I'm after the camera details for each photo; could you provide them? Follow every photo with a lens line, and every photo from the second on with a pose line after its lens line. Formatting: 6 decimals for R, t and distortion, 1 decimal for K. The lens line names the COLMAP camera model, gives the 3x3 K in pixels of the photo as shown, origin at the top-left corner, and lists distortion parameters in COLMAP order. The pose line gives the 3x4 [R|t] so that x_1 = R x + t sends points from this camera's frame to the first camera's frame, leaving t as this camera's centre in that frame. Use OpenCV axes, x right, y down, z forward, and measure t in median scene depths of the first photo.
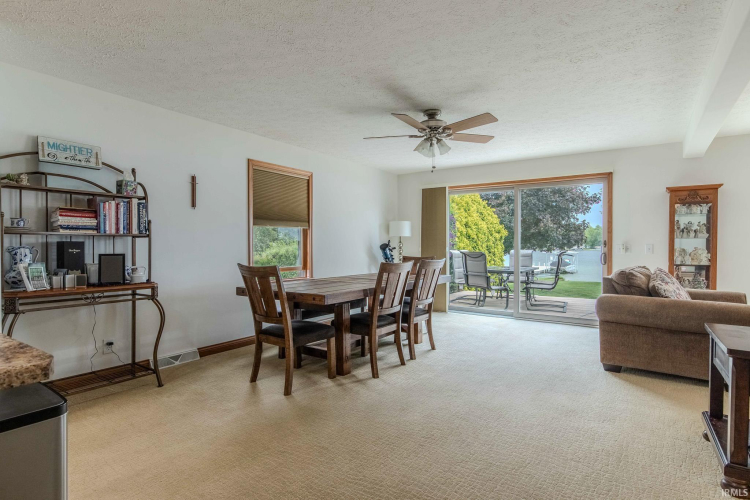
lens RADIAL K [[392.3, 0, 374.5], [0, 392.3, 249.6], [0, 0, 1]] dist [-0.000796, -0.000101]
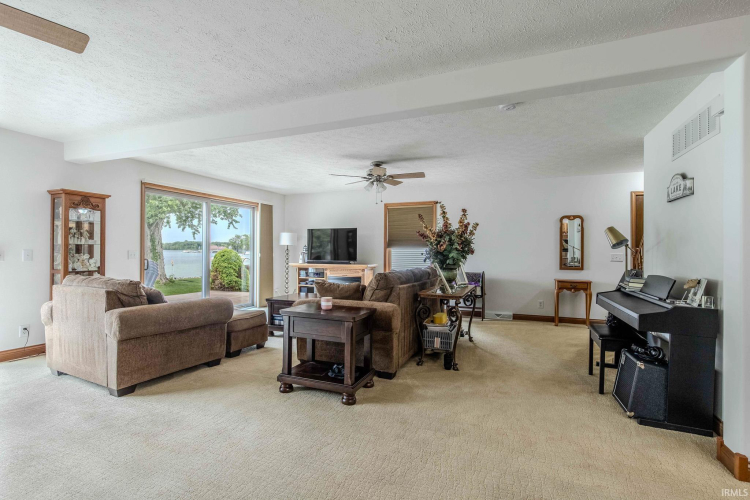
lens RADIAL K [[347.8, 0, 374.8], [0, 347.8, 250.8], [0, 0, 1]] dist [0.000140, 0.000055]
pose [[-0.206849, -0.003037, 0.978368, -0.283562], [0.000053, 0.999995, 0.003115, -0.019049], [-0.978373, 0.000696, -0.206848, 0.602507]]
